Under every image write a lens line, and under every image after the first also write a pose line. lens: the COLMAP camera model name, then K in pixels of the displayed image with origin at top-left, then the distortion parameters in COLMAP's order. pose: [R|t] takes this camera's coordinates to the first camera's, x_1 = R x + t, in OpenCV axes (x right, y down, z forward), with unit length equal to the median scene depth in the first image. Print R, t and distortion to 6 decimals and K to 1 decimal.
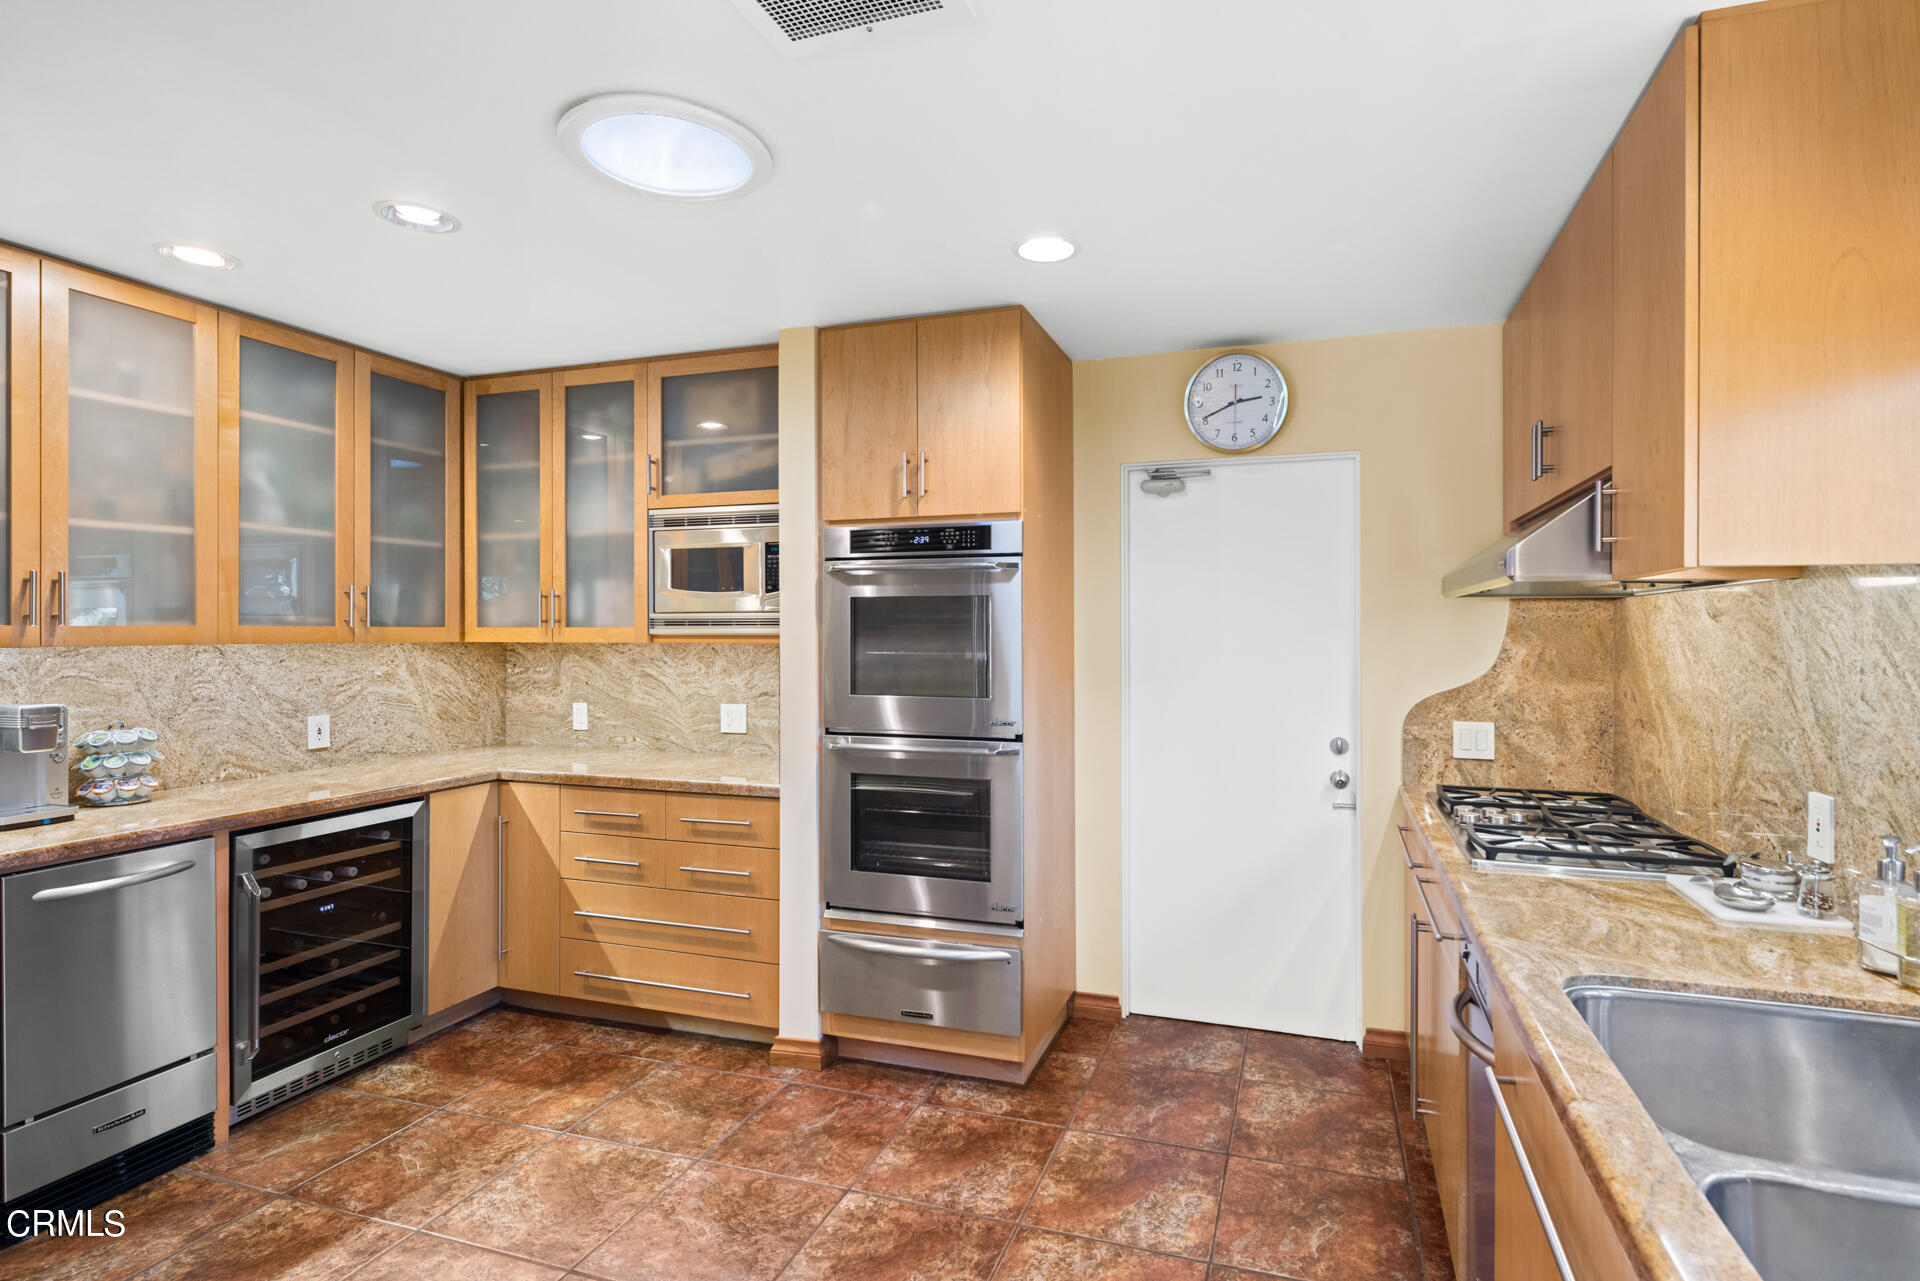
lens RADIAL K [[954.7, 0, 965.3], [0, 954.7, 635.6], [0, 0, 1]] dist [0.004633, 0.000760]
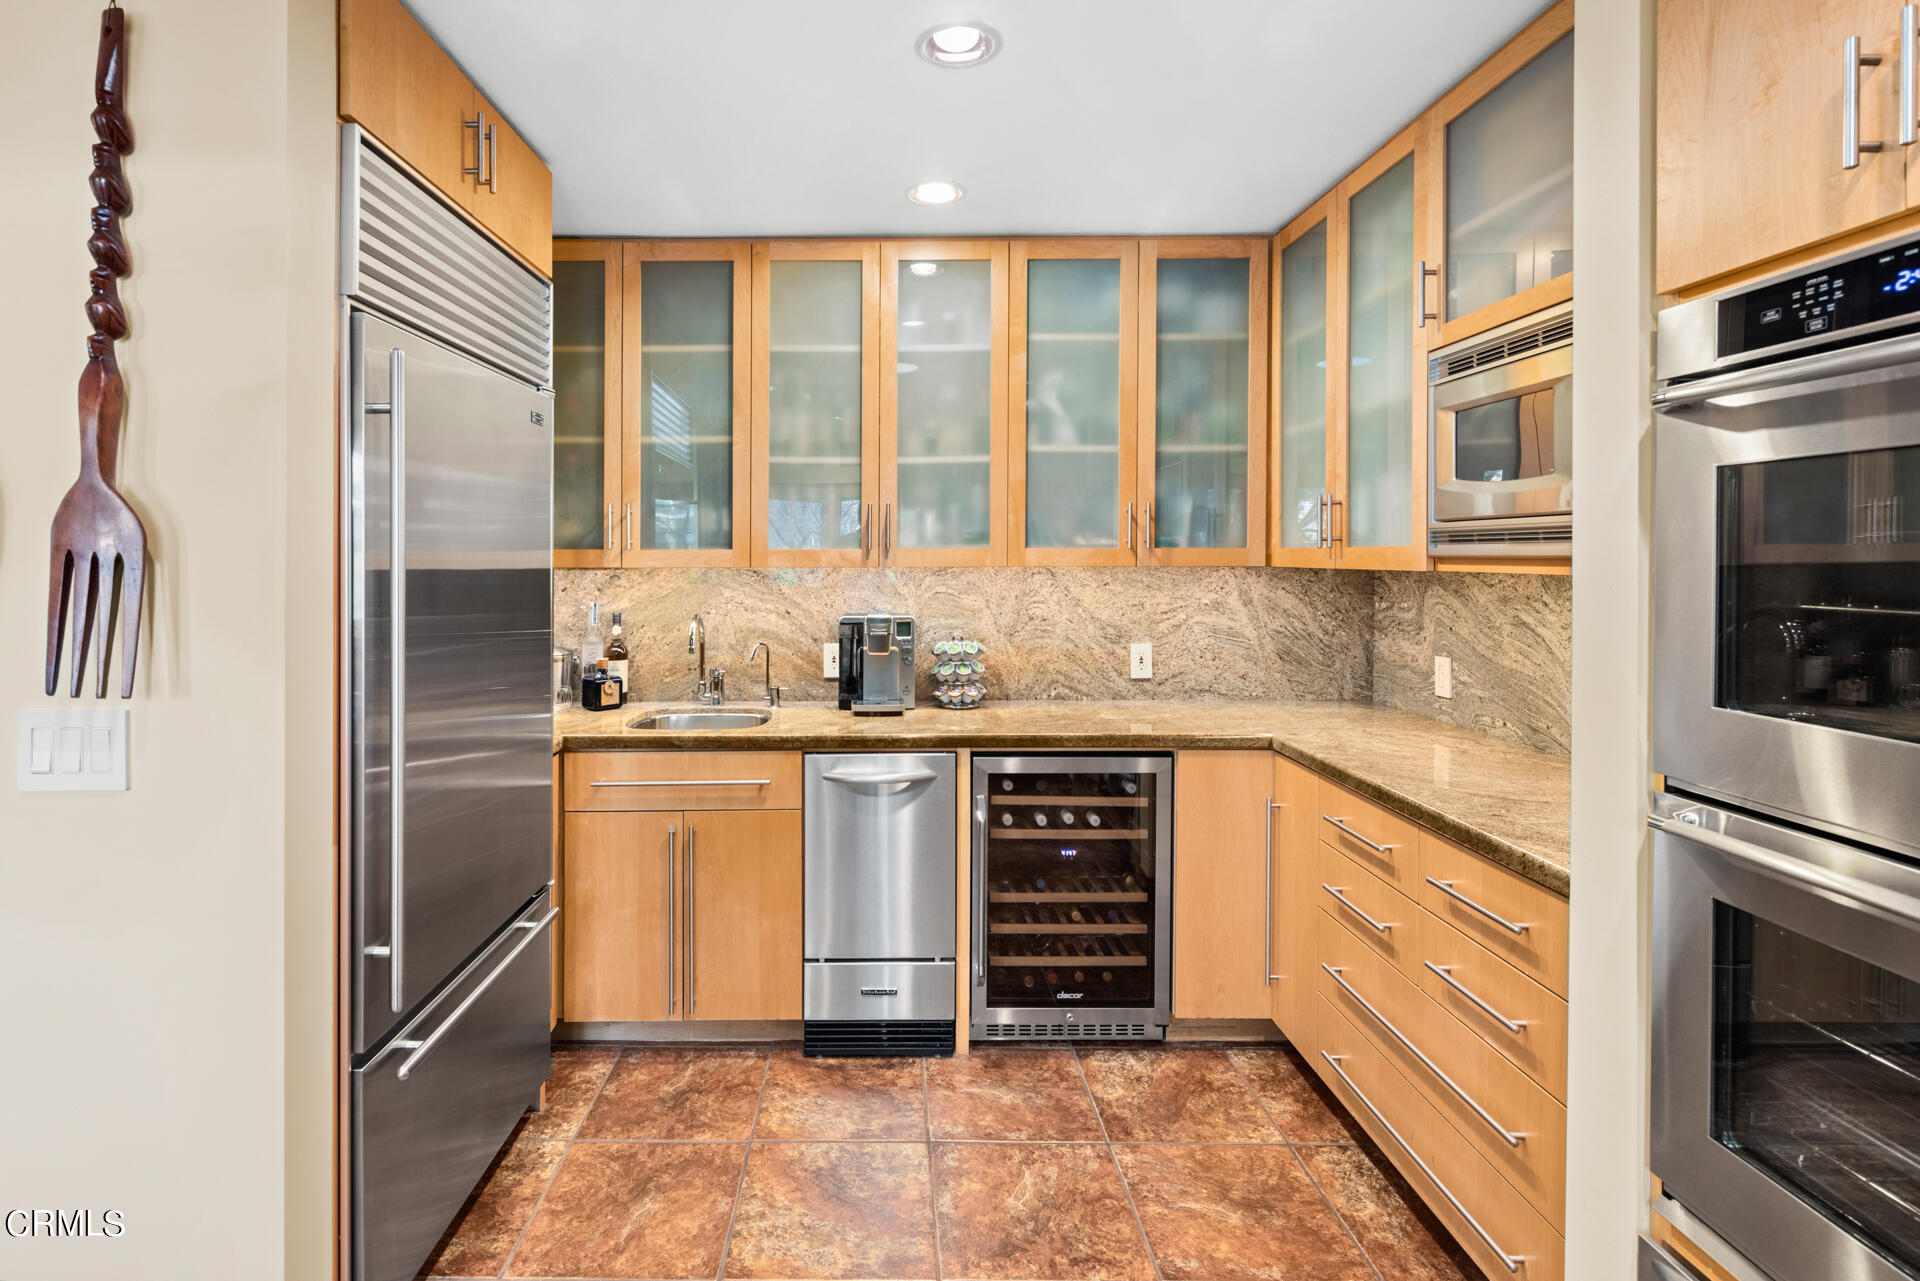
lens RADIAL K [[954.7, 0, 927.1], [0, 954.7, 561.6], [0, 0, 1]] dist [0.004633, 0.000760]
pose [[0.345913, 0.005644, -0.938250, 0.139104], [-0.002992, 0.999983, 0.004913, -0.000683], [0.938262, 0.001108, 0.345924, 0.515638]]
